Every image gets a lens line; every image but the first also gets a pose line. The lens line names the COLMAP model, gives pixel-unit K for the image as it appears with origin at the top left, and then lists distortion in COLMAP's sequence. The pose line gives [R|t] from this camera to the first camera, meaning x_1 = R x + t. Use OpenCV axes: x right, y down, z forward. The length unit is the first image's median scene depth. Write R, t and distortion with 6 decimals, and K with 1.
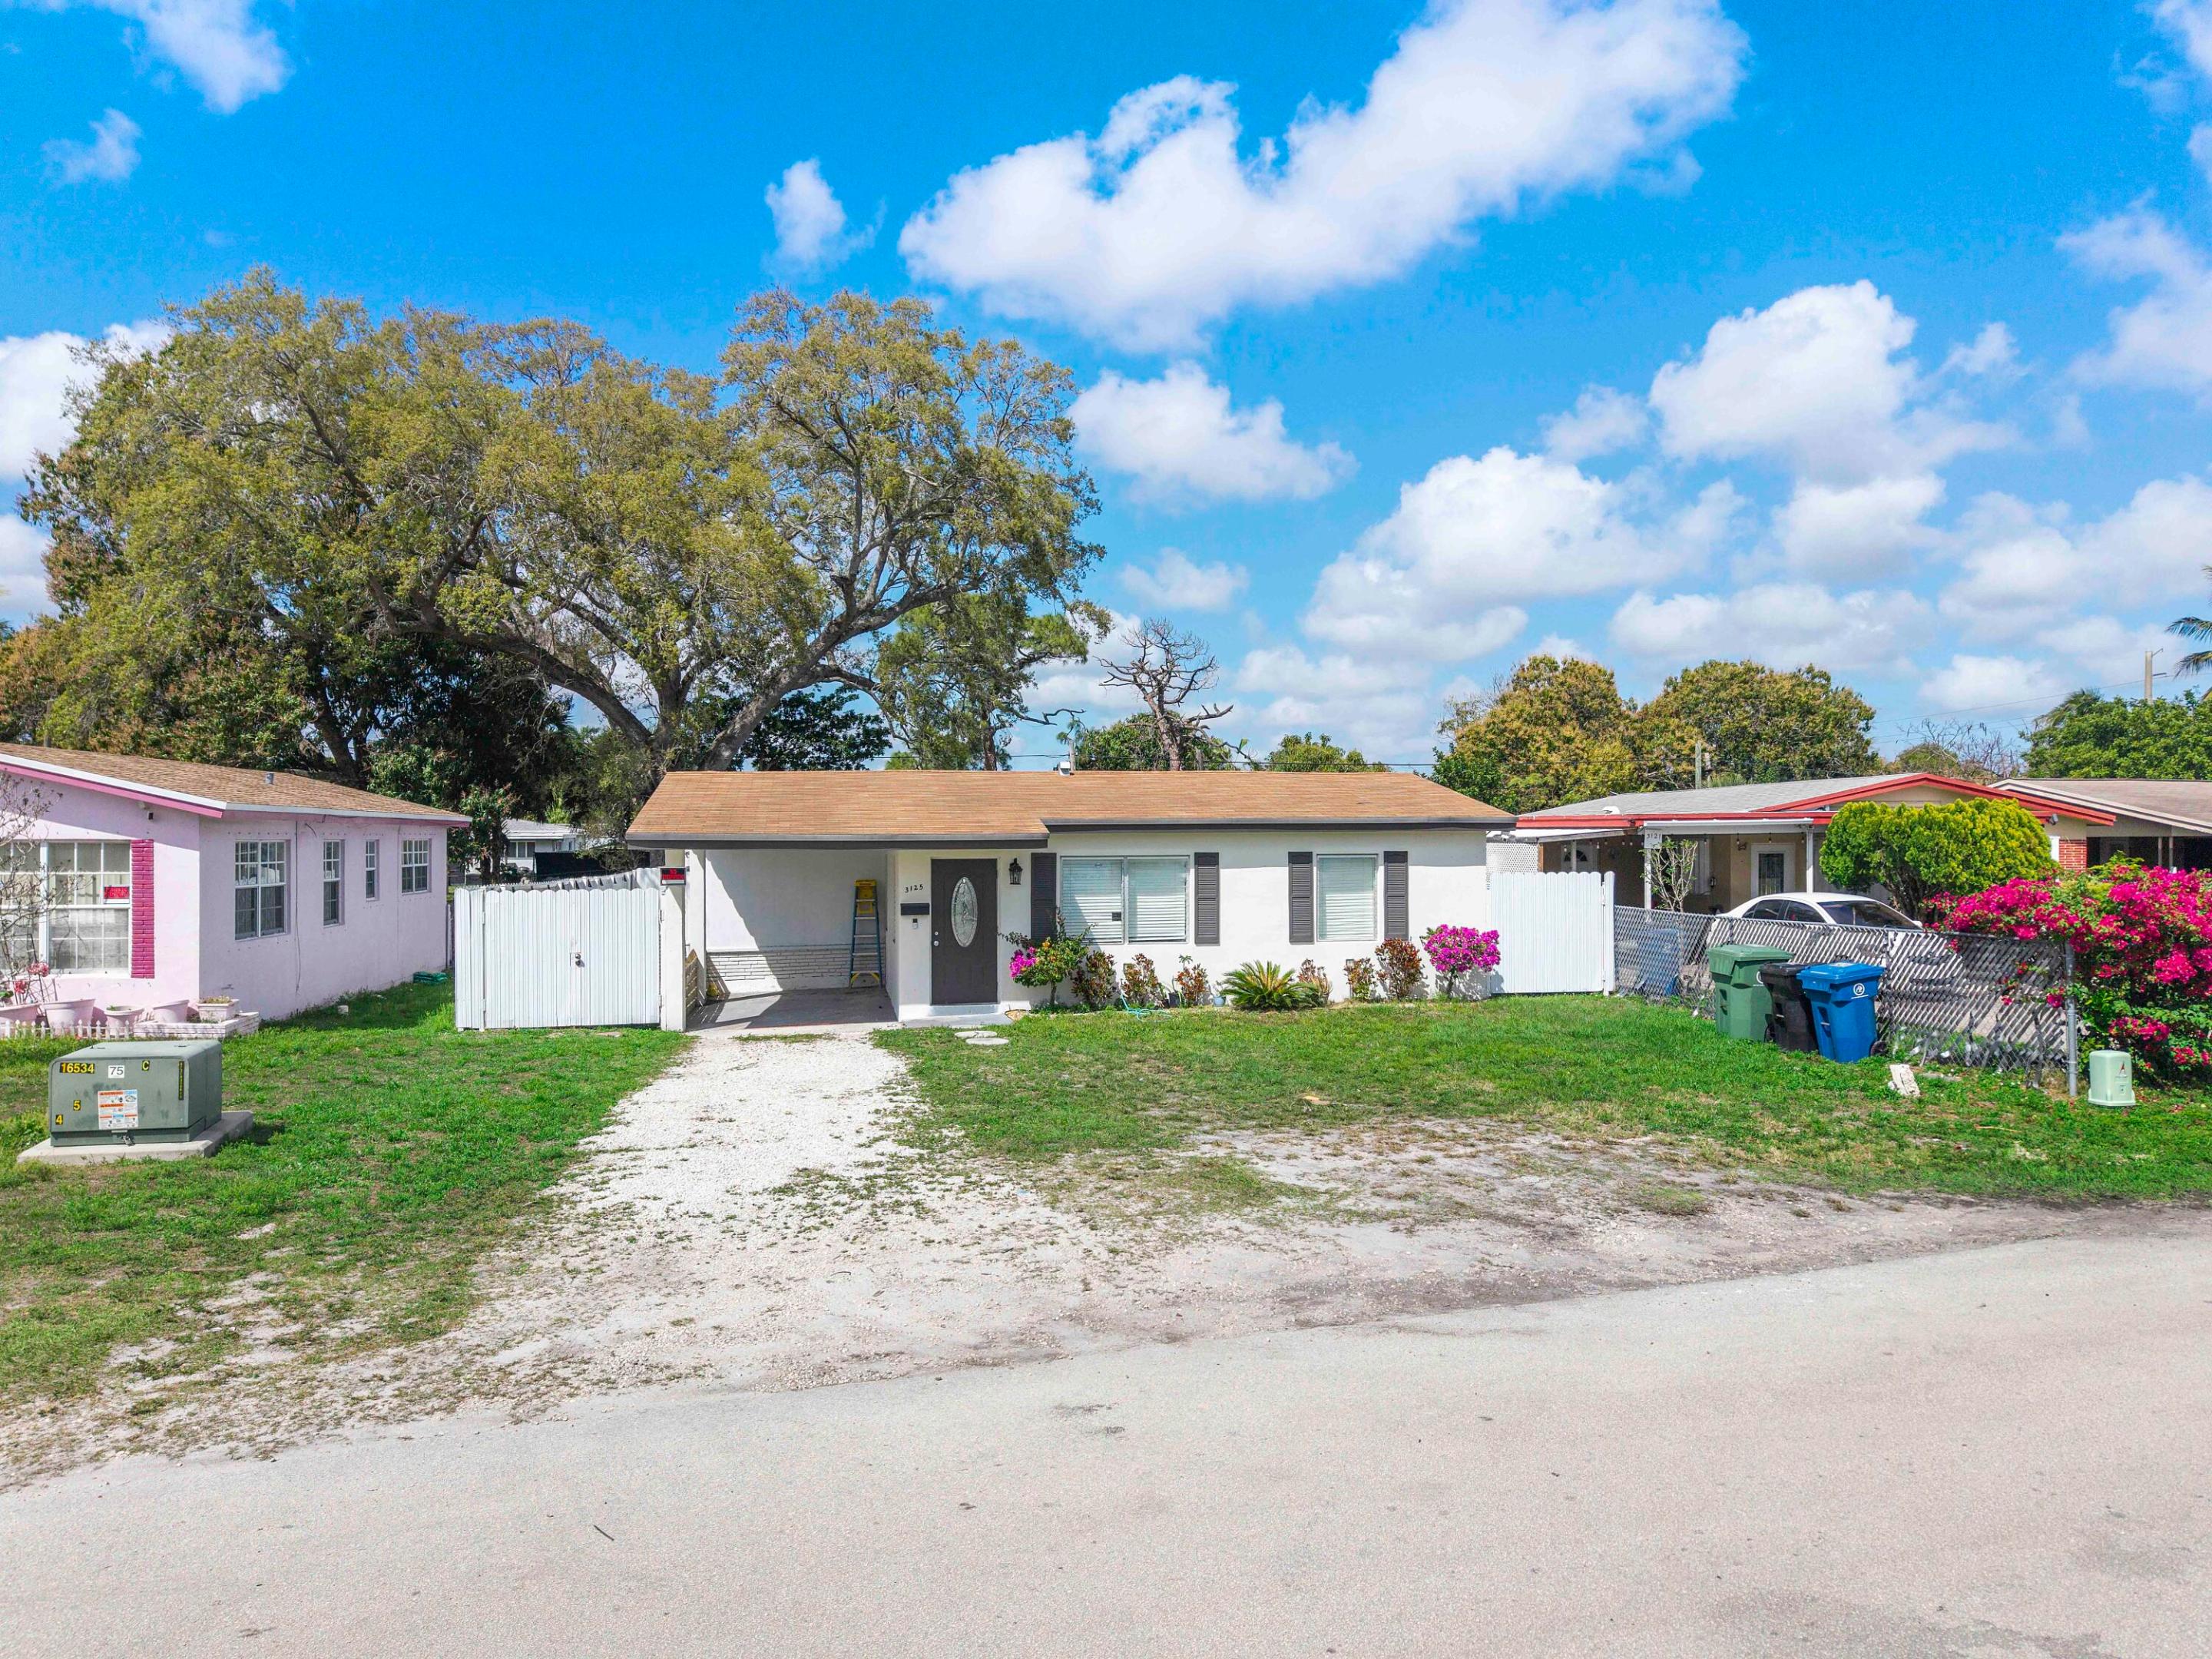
lens RADIAL K [[1502.6, 0, 1106.0], [0, 1502.6, 829.5], [0, 0, 1]] dist [0.026184, -0.038395]
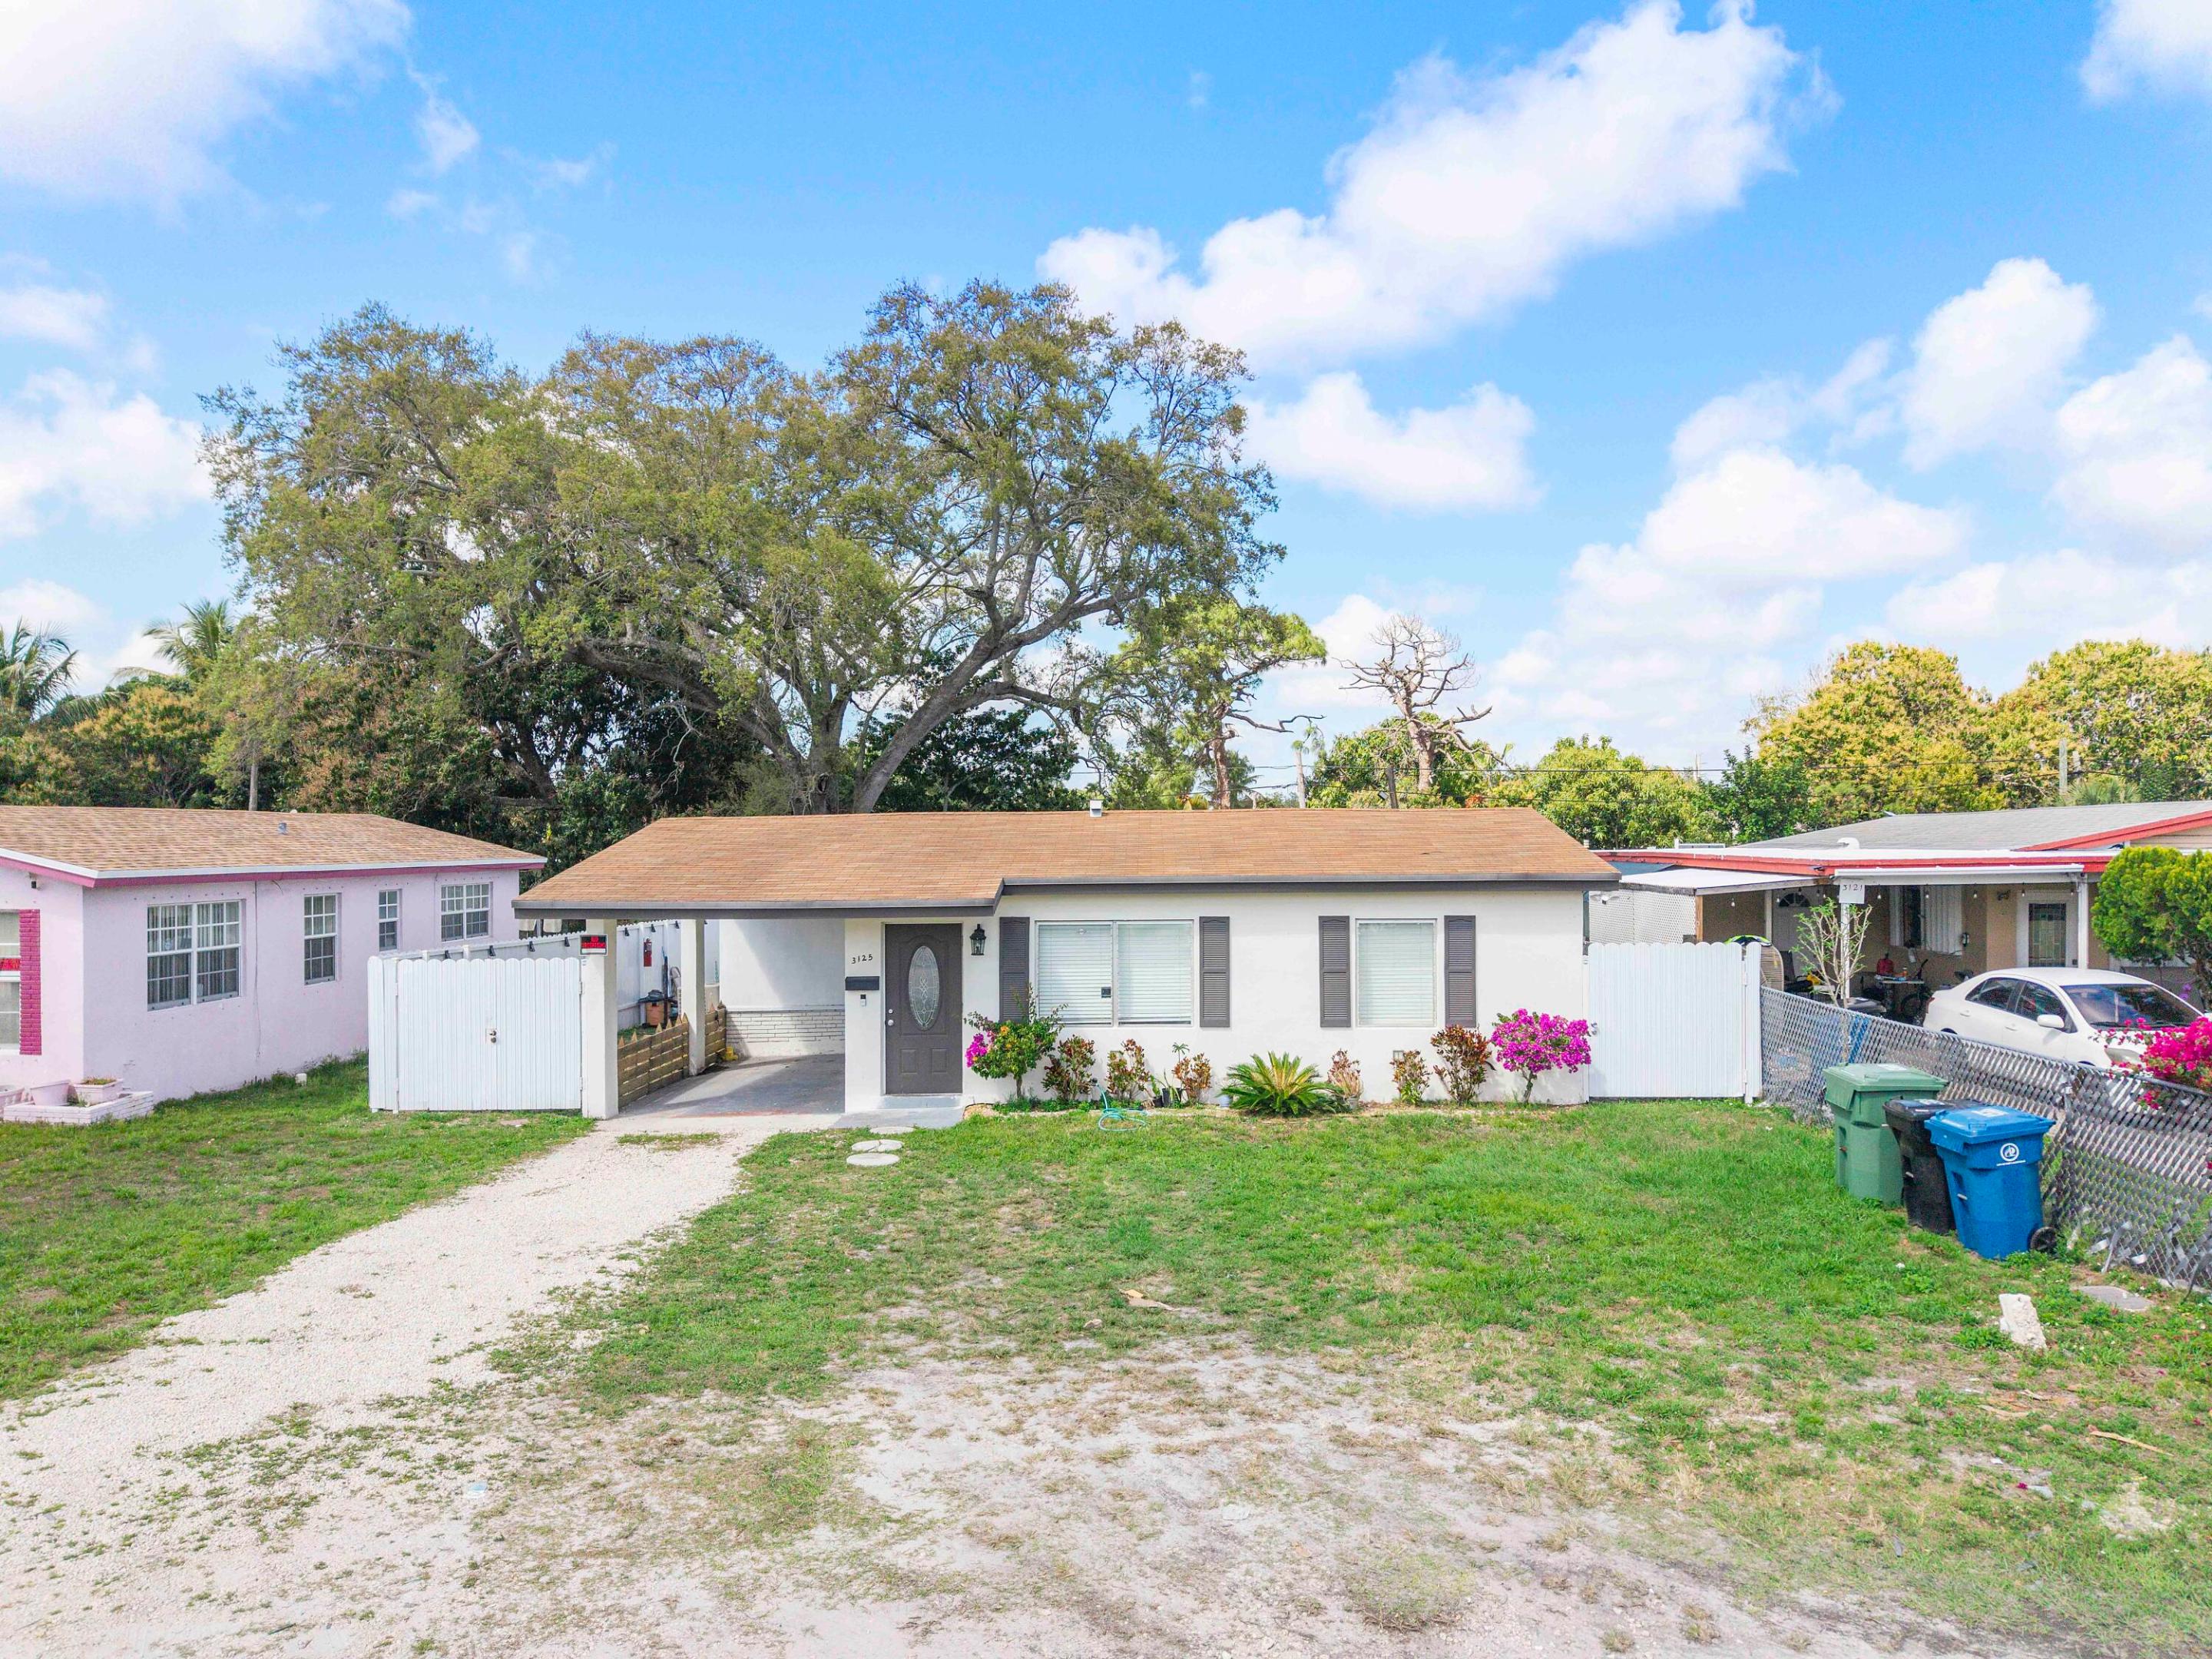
lens RADIAL K [[1515.6, 0, 1106.0], [0, 1515.6, 829.5], [0, 0, 1]] dist [0.009051, 0.001029]
pose [[0.975403, -0.004009, -0.220393, 0.192016], [0.004279, 0.999991, 0.000747, -0.033621], [0.220388, -0.001672, 0.975411, 0.176935]]
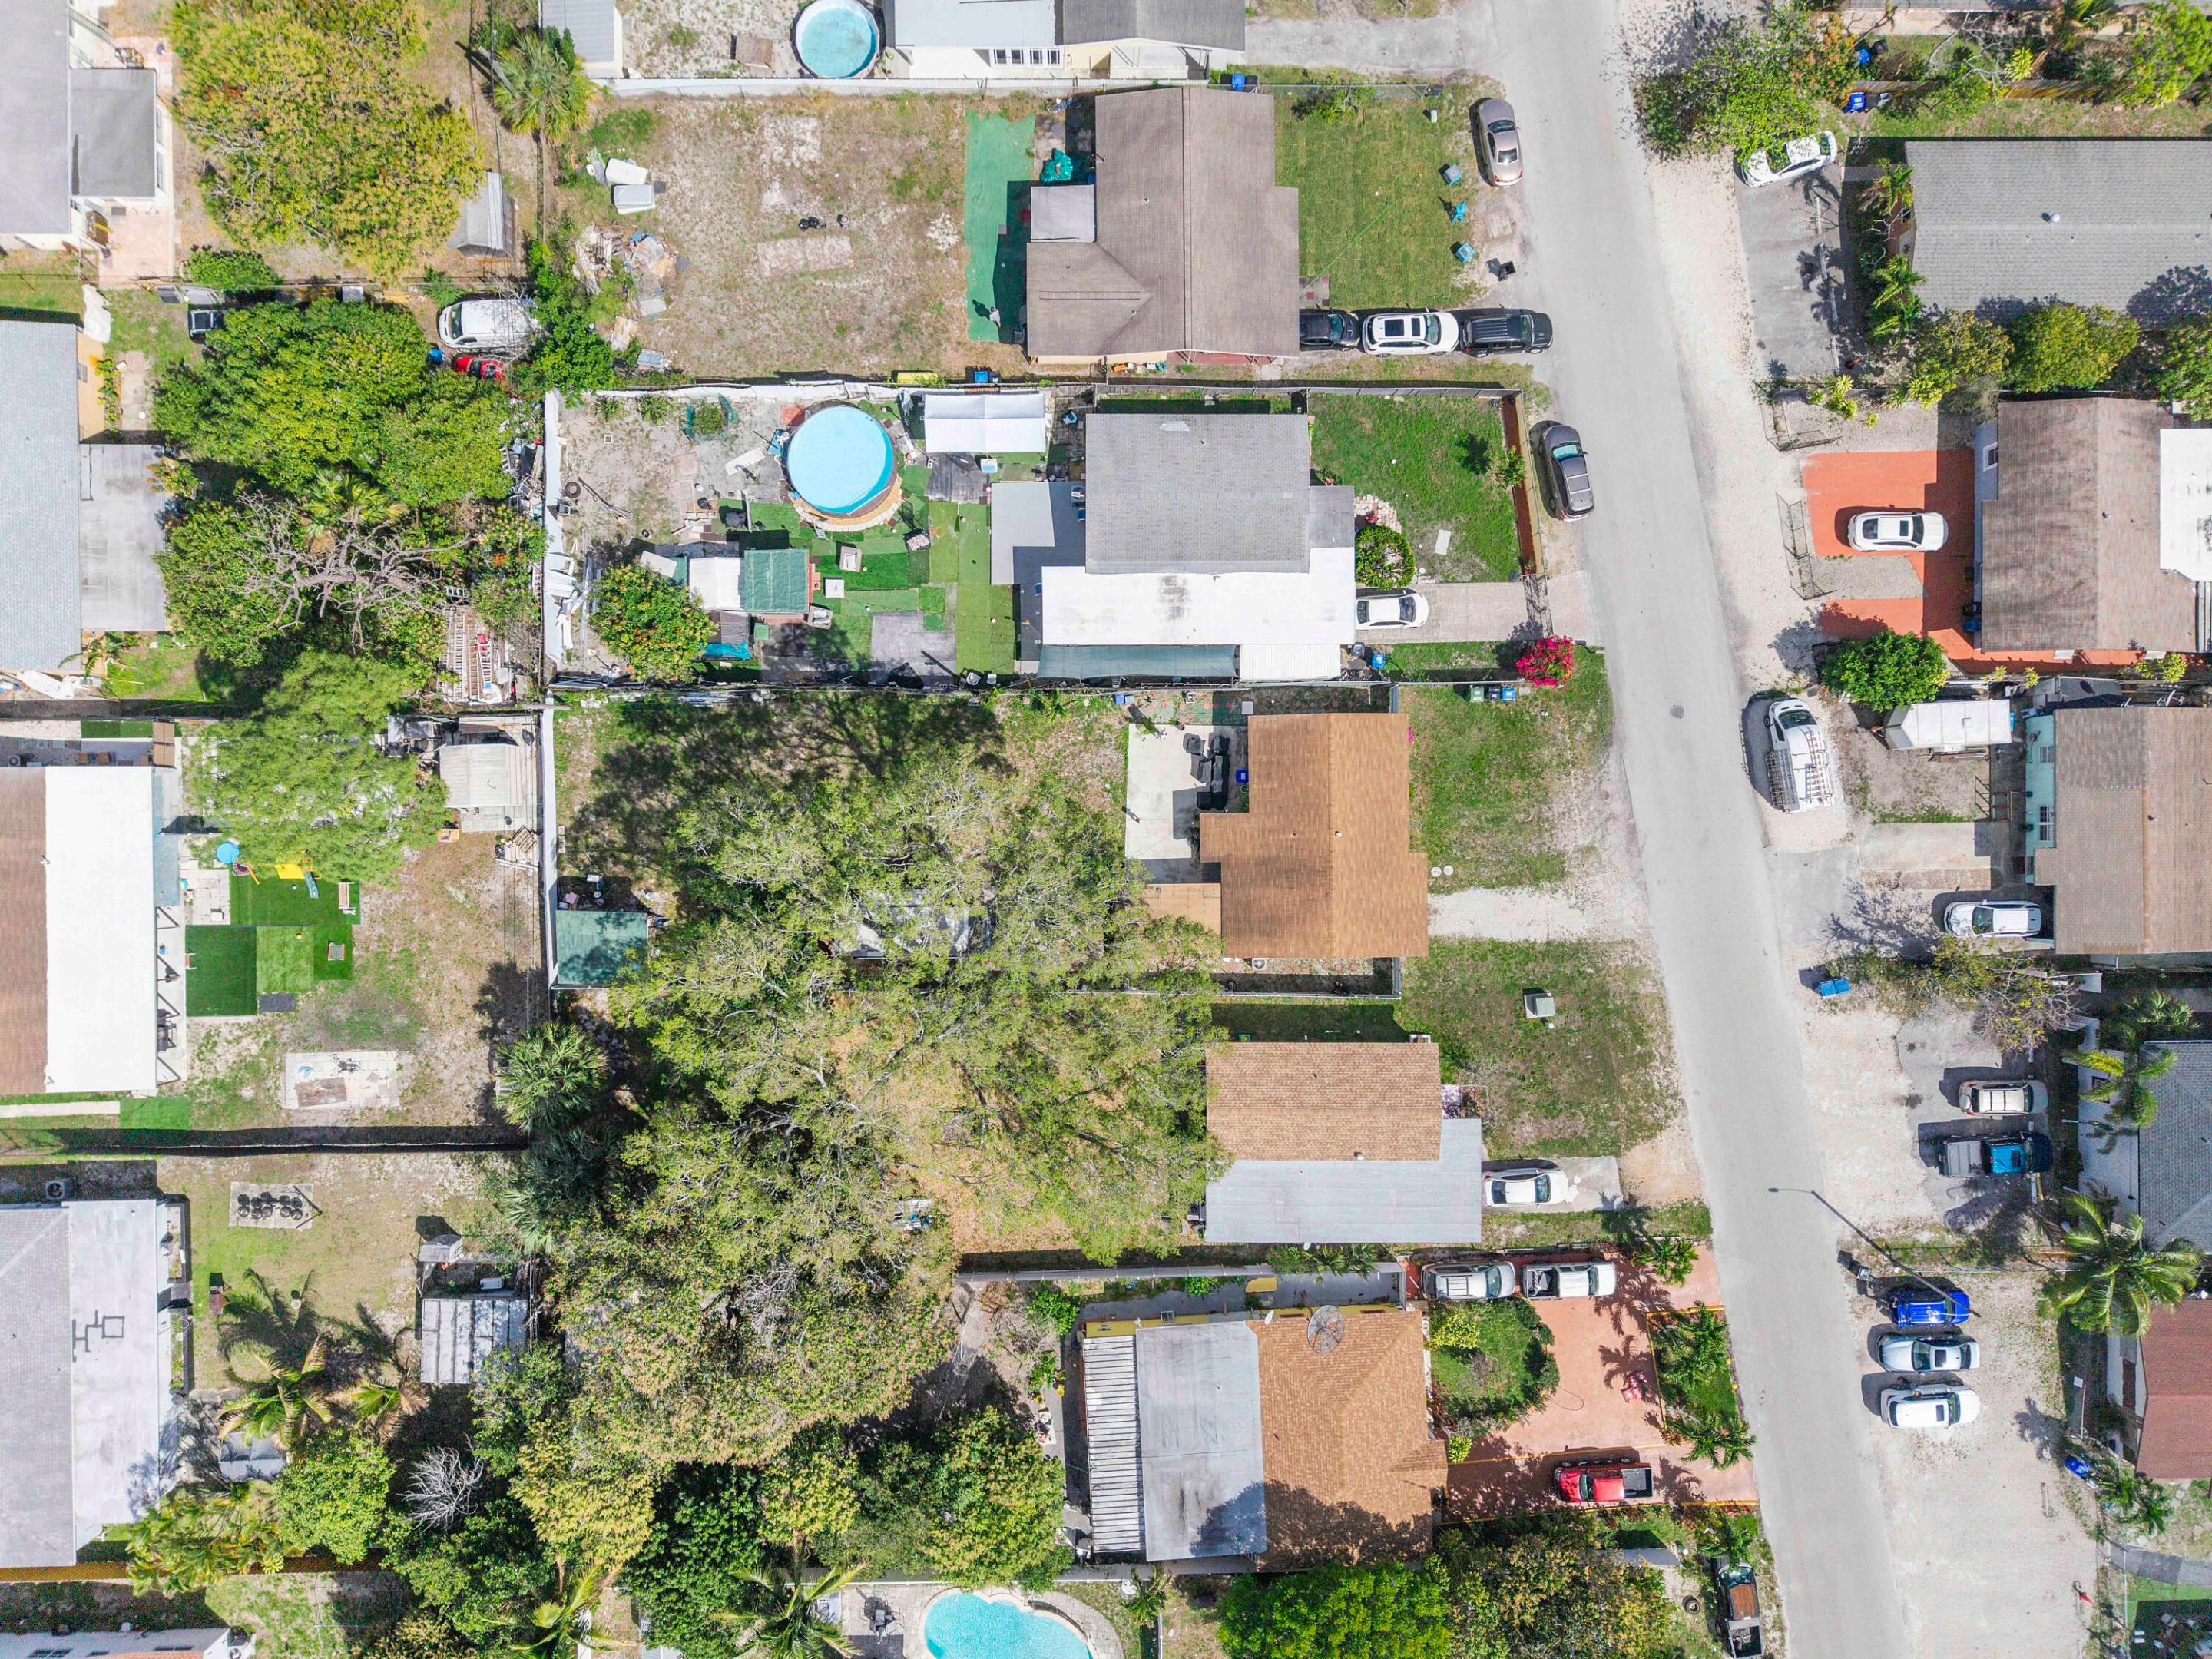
lens RADIAL K [[1500.1, 0, 1106.0], [0, 1500.1, 829.5], [0, 0, 1]] dist [0.003143, 0.004028]
pose [[0.175257, -0.984522, -0.001120, -0.110159], [-0.041097, -0.008452, 0.999119, -3.510619], [-0.983665, -0.175057, -0.041942, 1.824443]]
